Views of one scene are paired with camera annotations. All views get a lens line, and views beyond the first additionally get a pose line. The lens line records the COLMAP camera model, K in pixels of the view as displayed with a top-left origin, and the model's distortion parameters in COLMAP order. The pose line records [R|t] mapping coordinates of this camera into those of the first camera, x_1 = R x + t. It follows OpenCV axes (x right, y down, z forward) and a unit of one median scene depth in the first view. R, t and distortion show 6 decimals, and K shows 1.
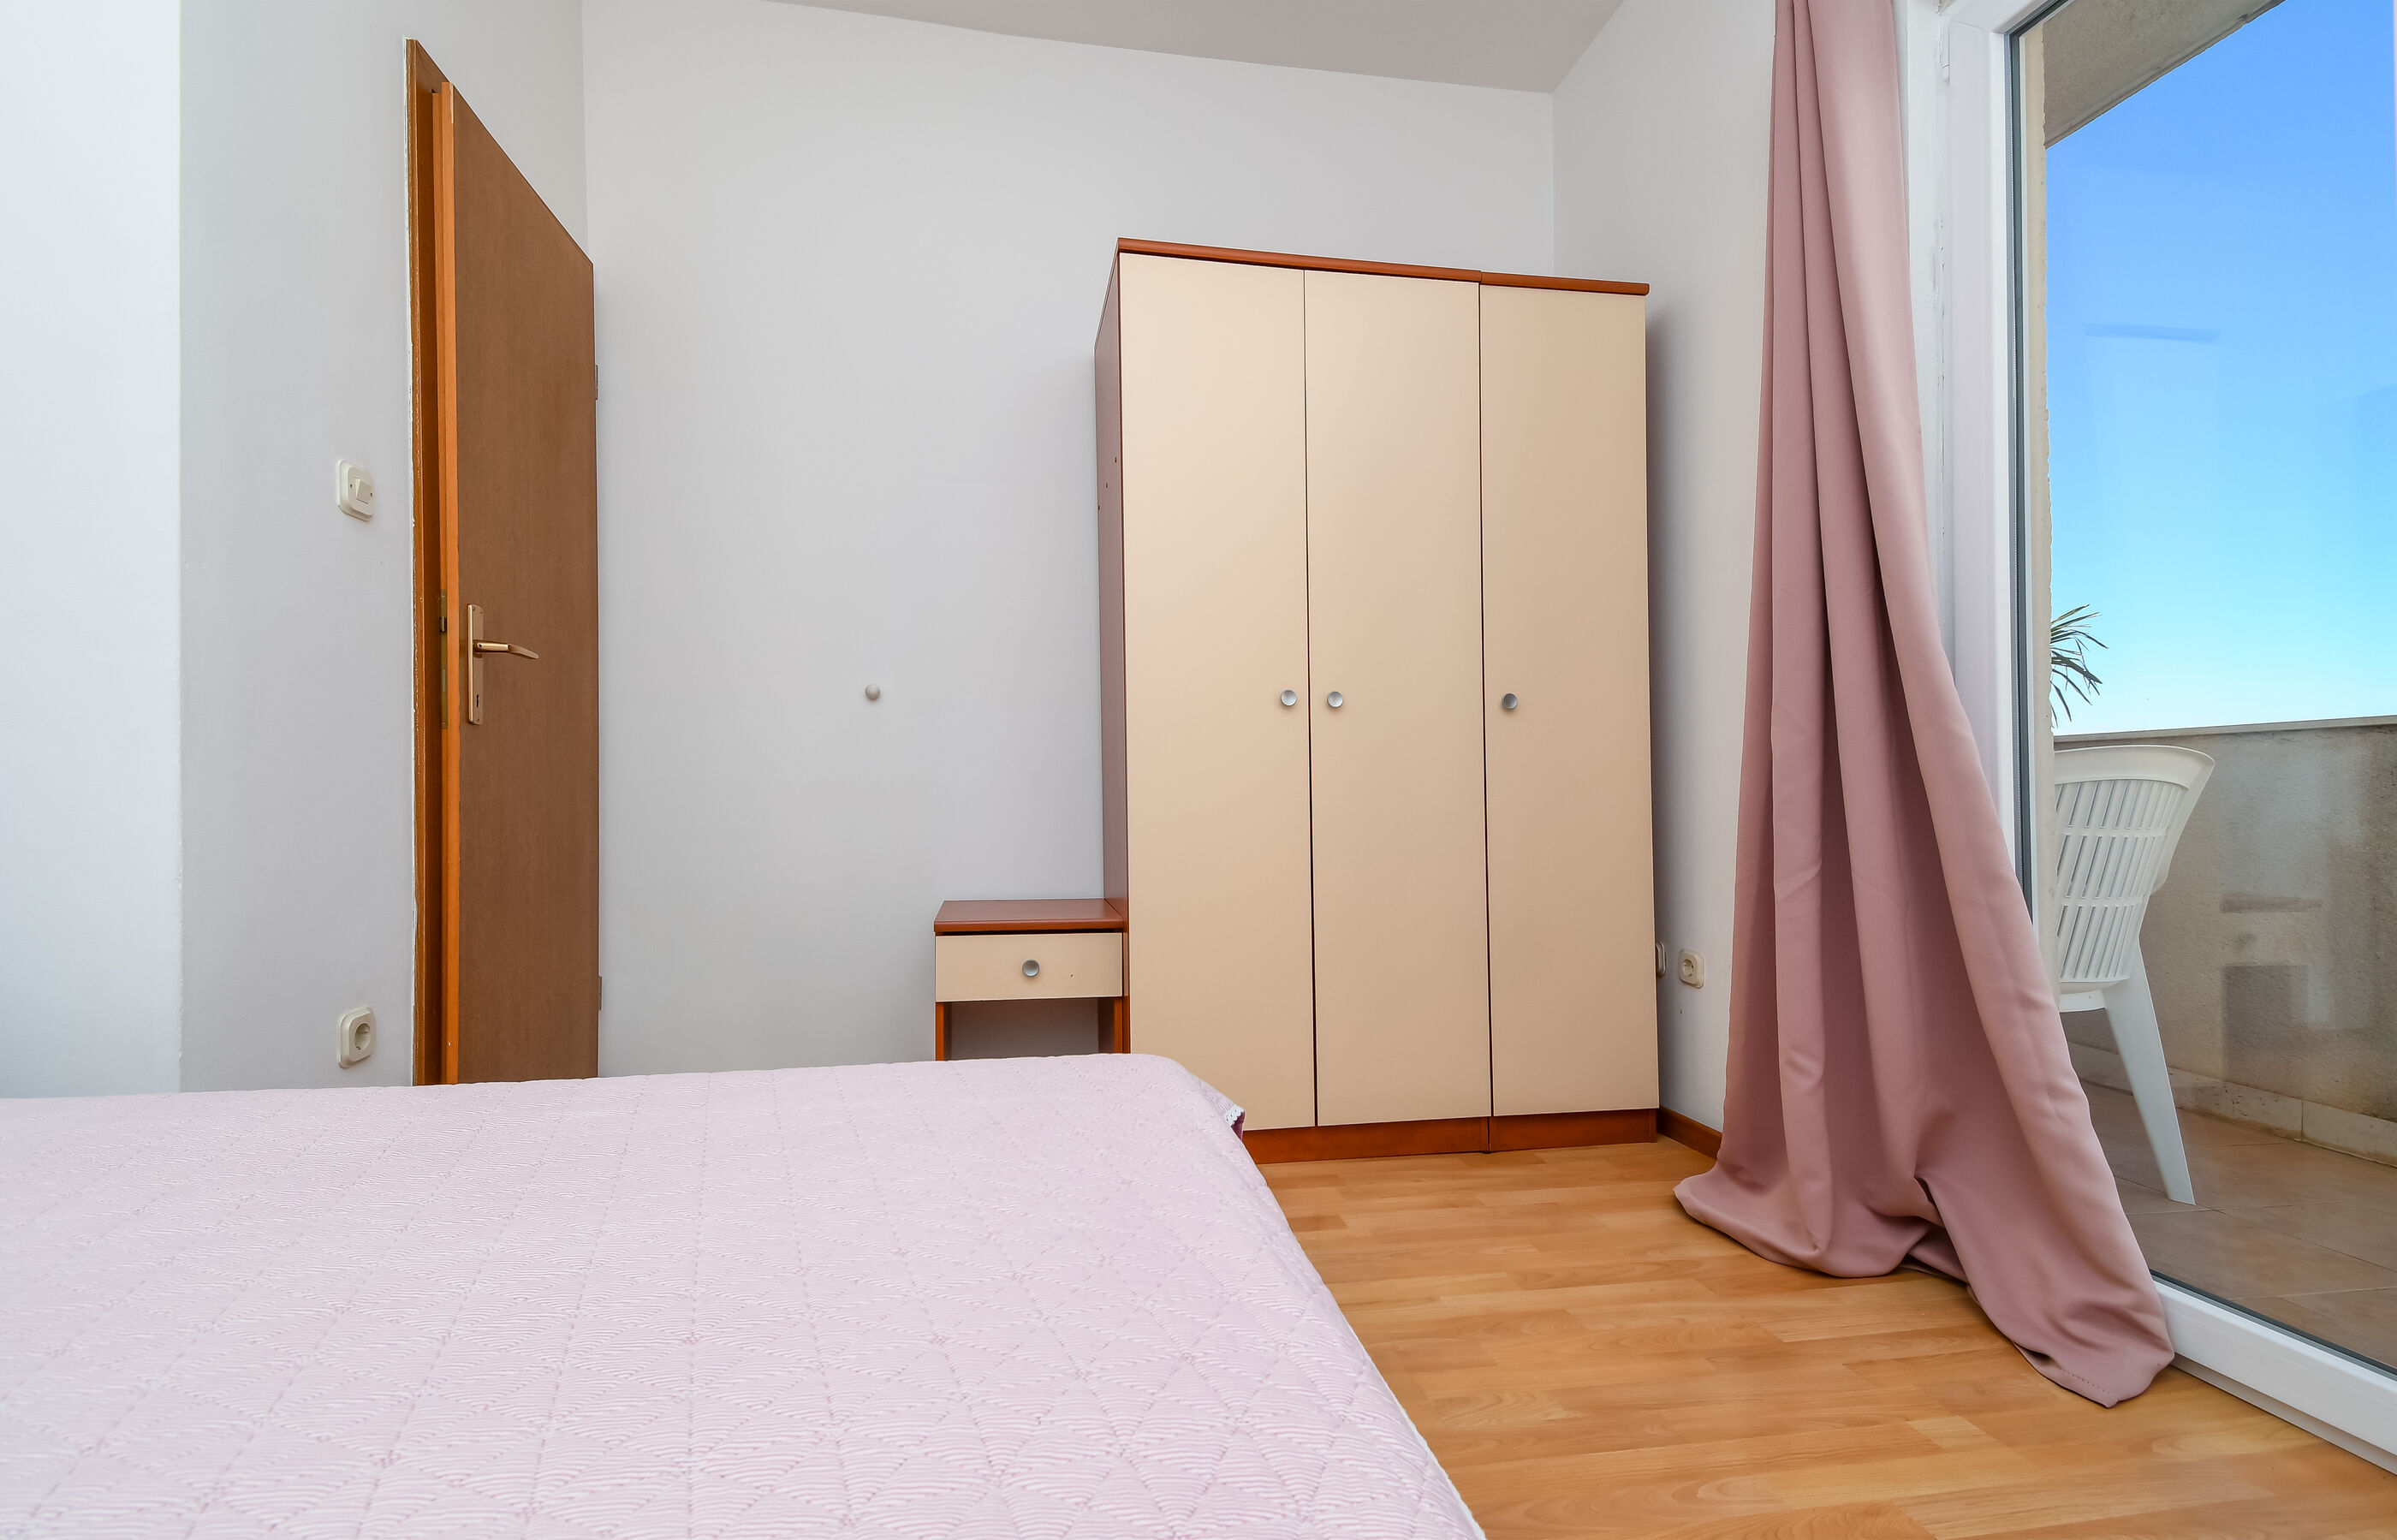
lens RADIAL K [[1056.4, 0, 1206.4], [0, 1056.4, 761.2], [0, 0, 1]] dist [0.066041, -0.032637]
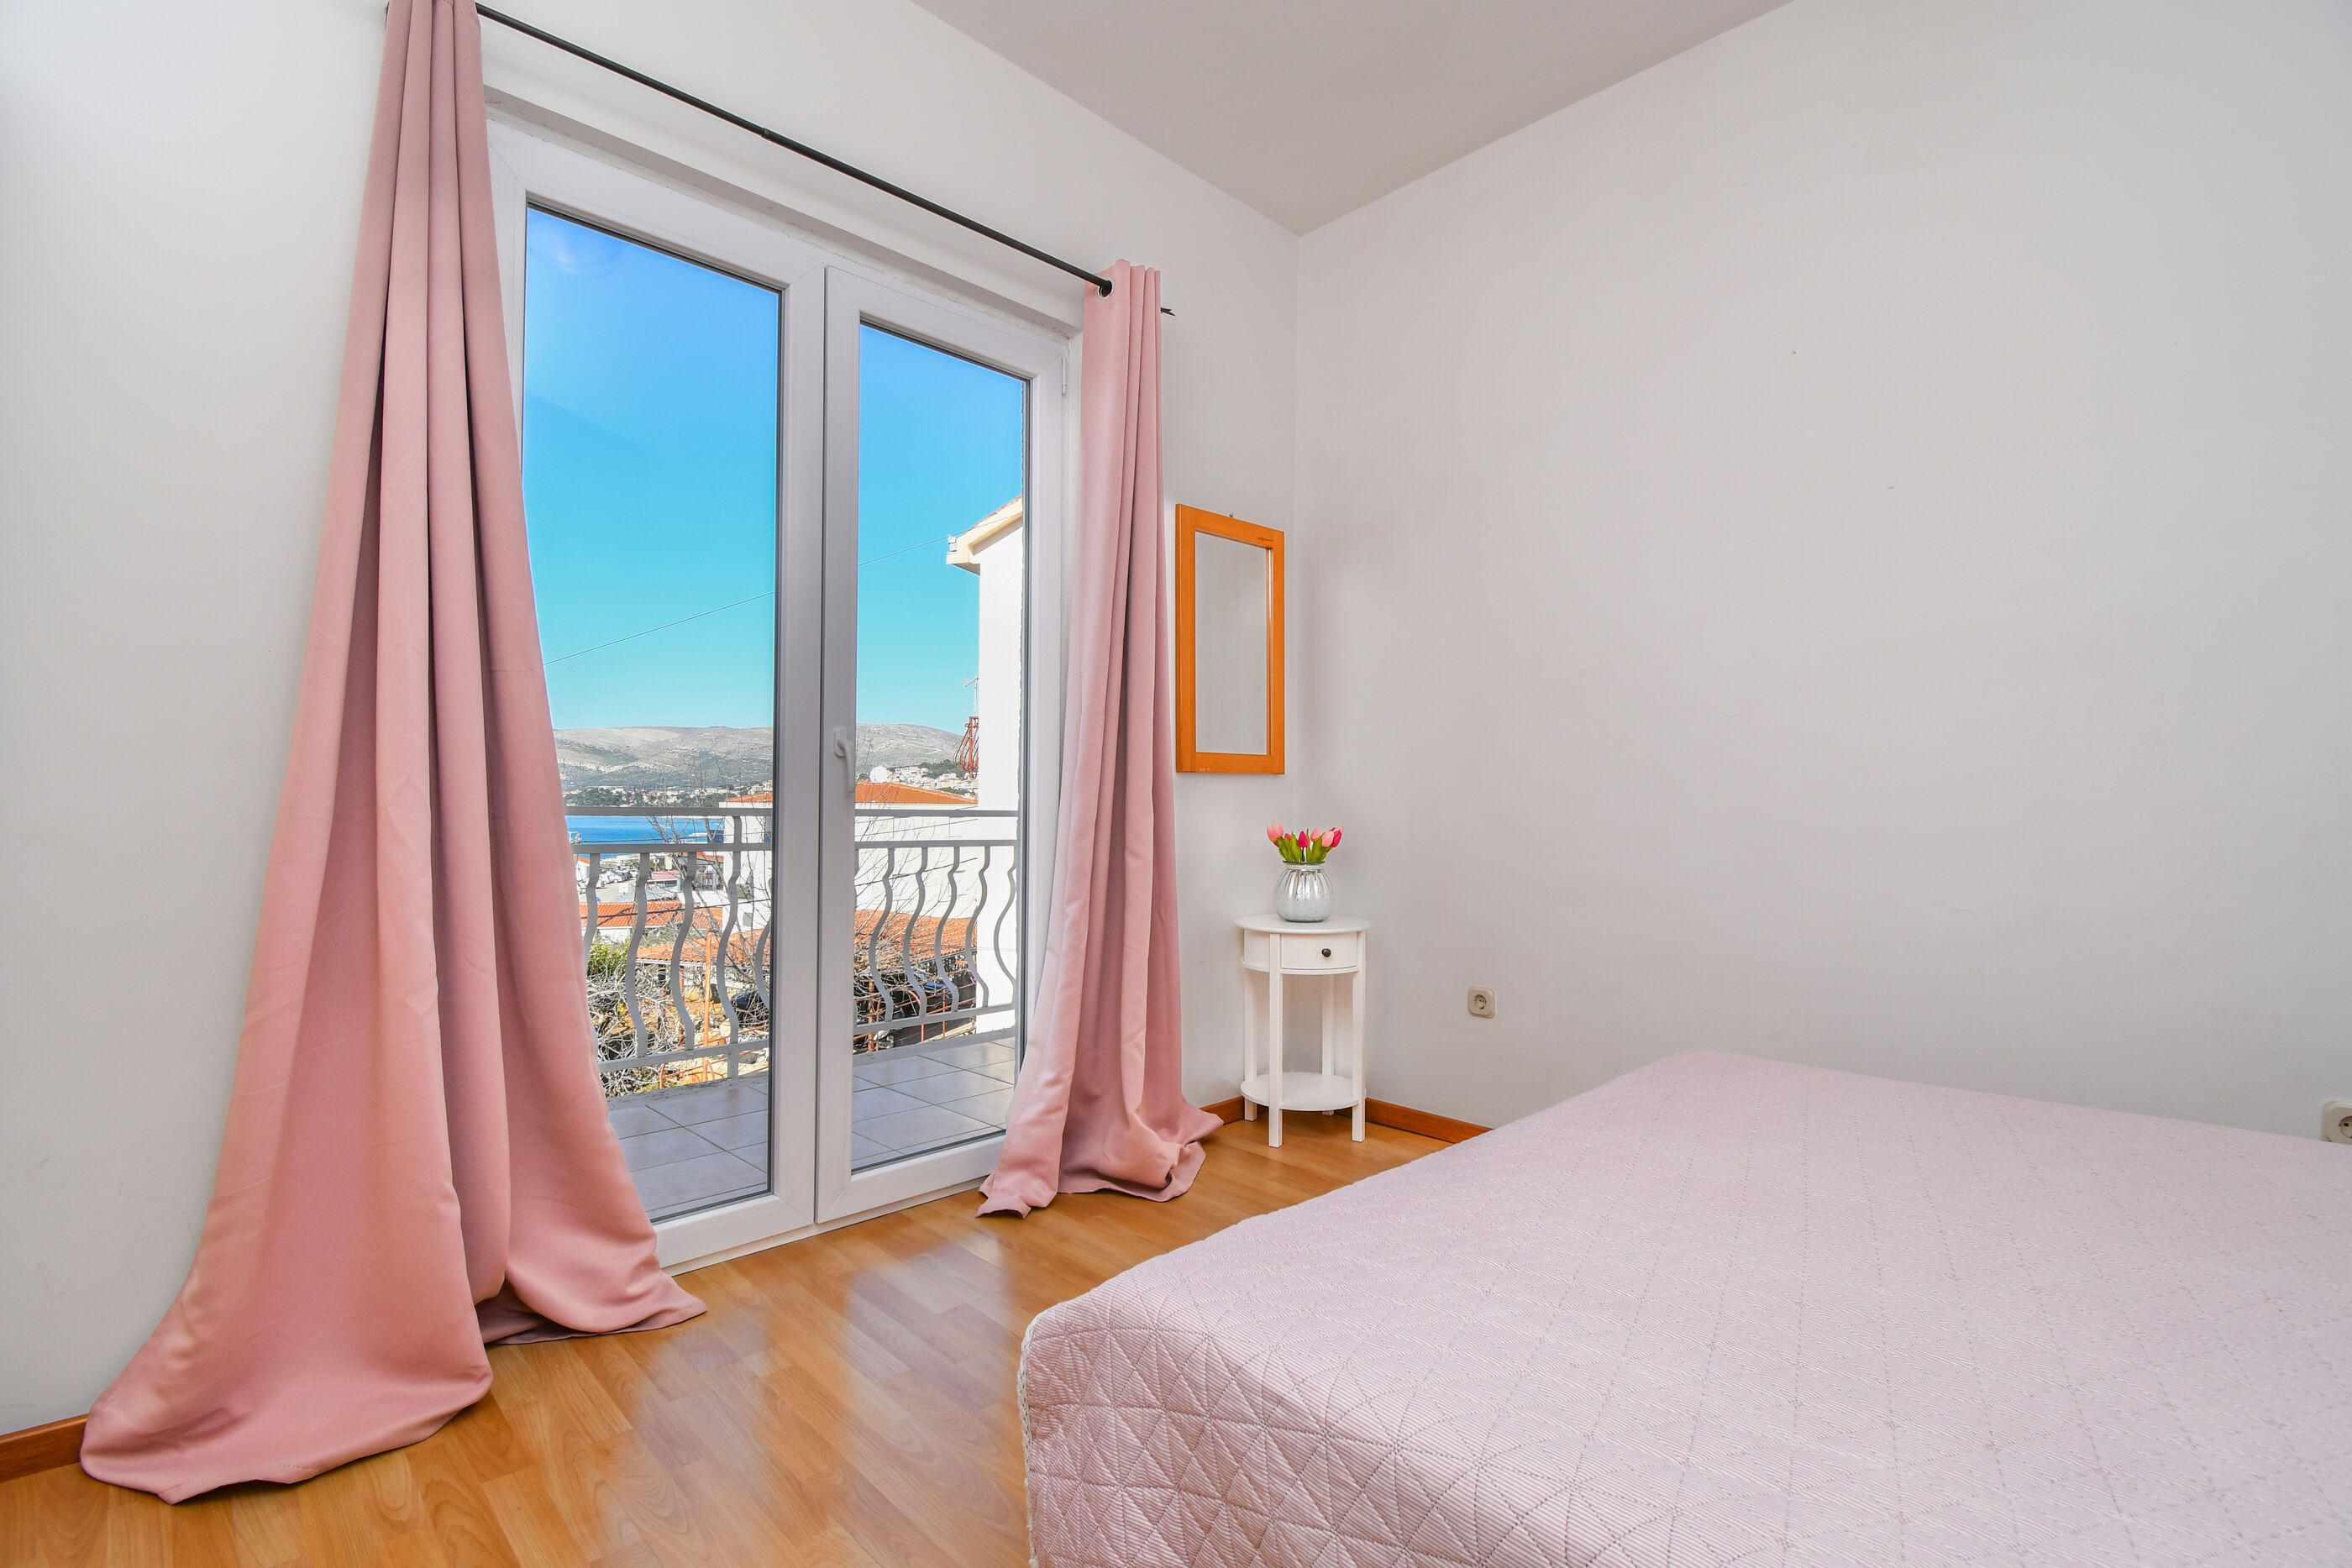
lens RADIAL K [[1060.9, 0, 1176.0], [0, 1060.9, 784.0], [0, 0, 1]] dist [0.000980, -0.017452]
pose [[-0.574624, 0.014156, 0.818295, -0.501096], [-0.037487, 0.998346, -0.043595, -0.037045], [-0.817559, -0.055726, -0.573143, 1.032121]]
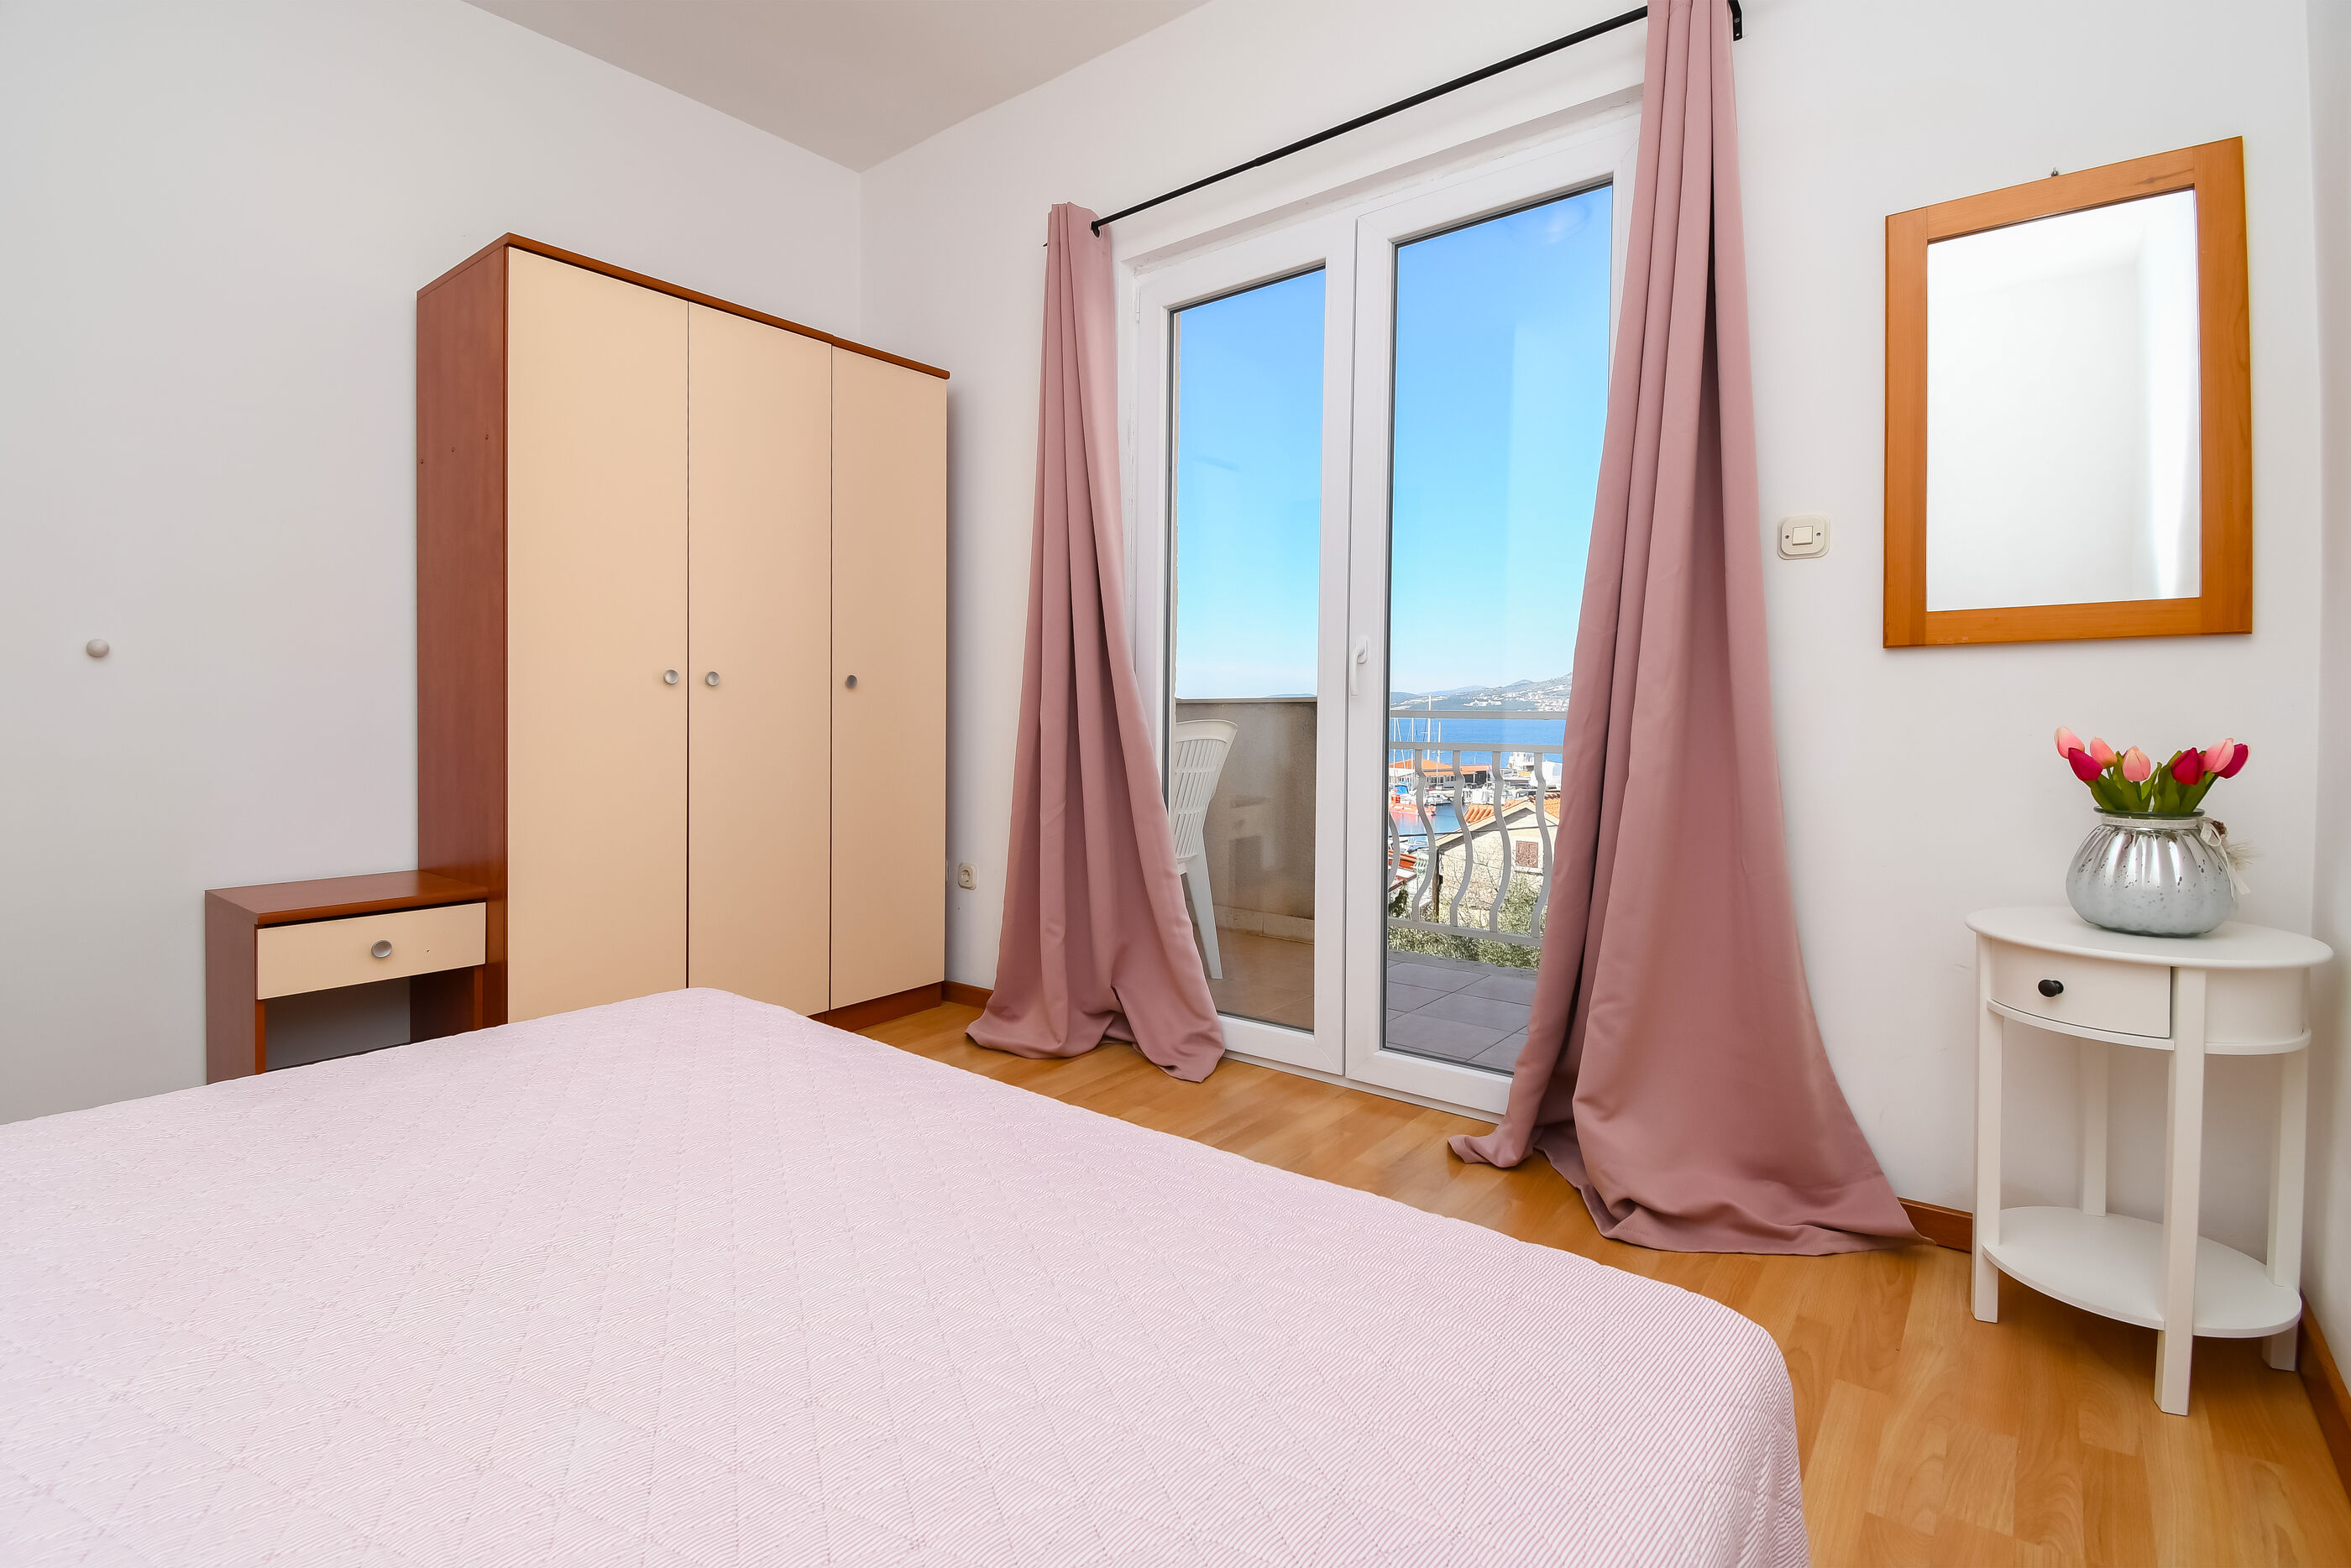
lens RADIAL K [[1081.2, 0, 1205.5], [0, 1081.2, 715.0], [0, 0, 1]] dist [-0.000217, -0.000316]
pose [[0.733196, -0.003071, 0.680010, -0.346633], [-0.023934, 0.999254, 0.030319, -0.080747], [-0.679596, -0.038506, 0.732575, -0.279706]]
